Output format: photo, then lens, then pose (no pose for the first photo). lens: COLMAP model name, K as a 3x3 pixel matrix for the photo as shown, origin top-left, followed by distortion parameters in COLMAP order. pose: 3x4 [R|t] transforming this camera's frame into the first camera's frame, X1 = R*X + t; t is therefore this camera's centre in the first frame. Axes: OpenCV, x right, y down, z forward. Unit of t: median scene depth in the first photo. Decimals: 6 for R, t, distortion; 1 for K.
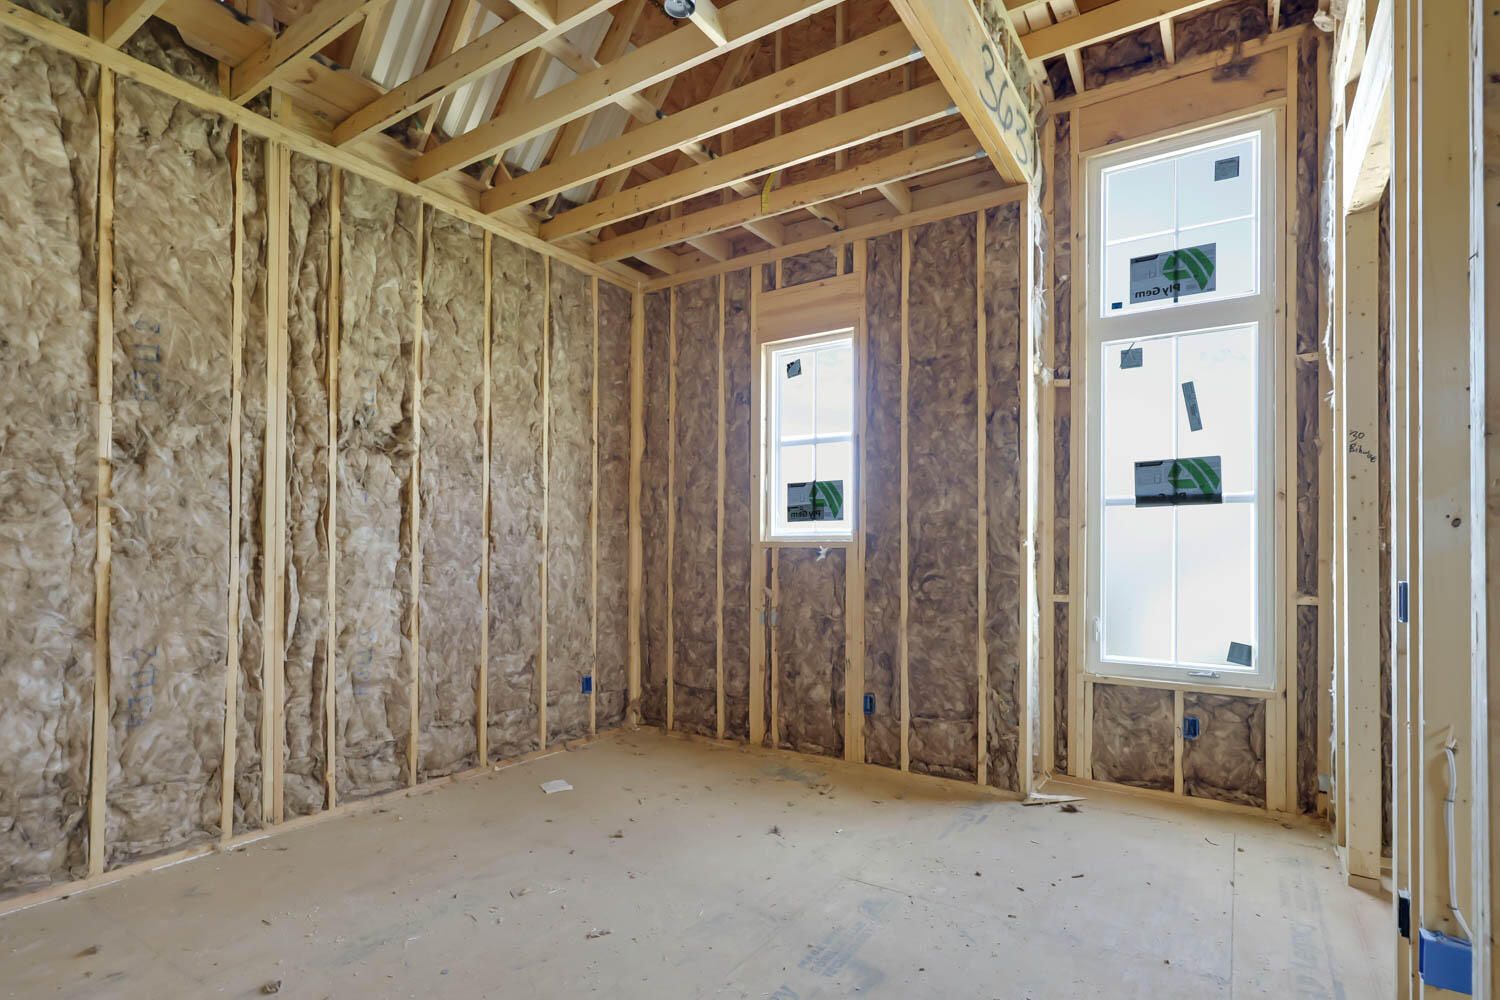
lens RADIAL K [[1459.1, 0, 749.7], [0, 1459.1, 501.2], [0, 0, 1]] dist [-0.000419, 0.000225]
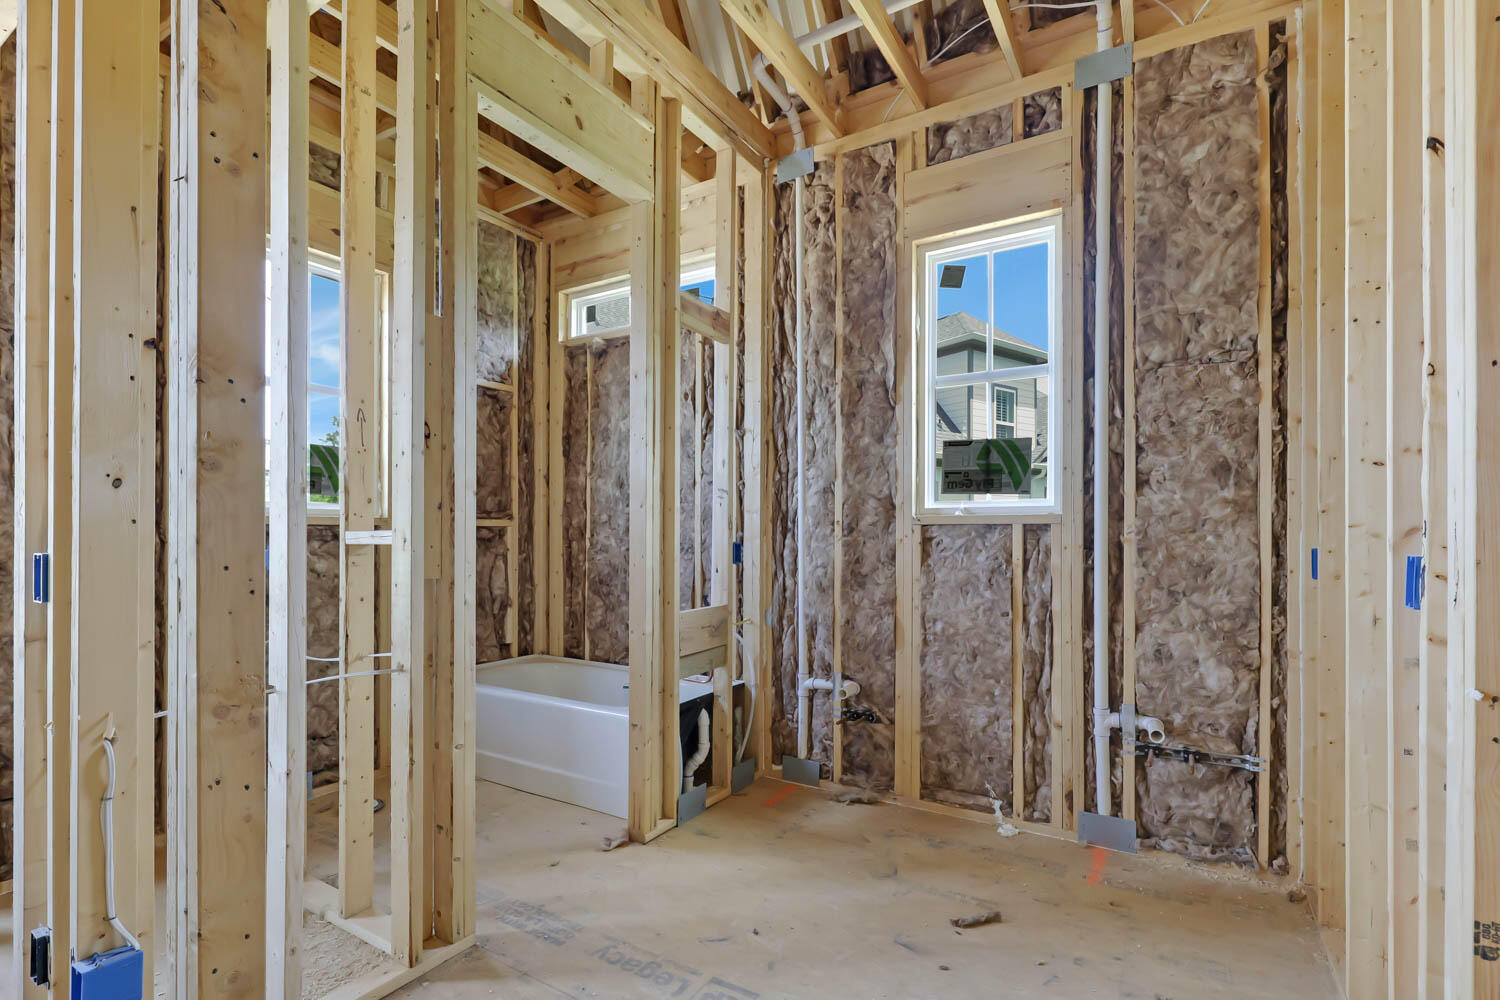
lens RADIAL K [[1459.1, 0, 749.7], [0, 1459.1, 501.2], [0, 0, 1]] dist [-0.000419, 0.000225]
pose [[-0.041759, -0.005620, 0.999112, -0.418830], [-0.038390, 0.999255, 0.004016, 0.011807], [-0.998390, -0.038188, -0.041944, 0.704104]]
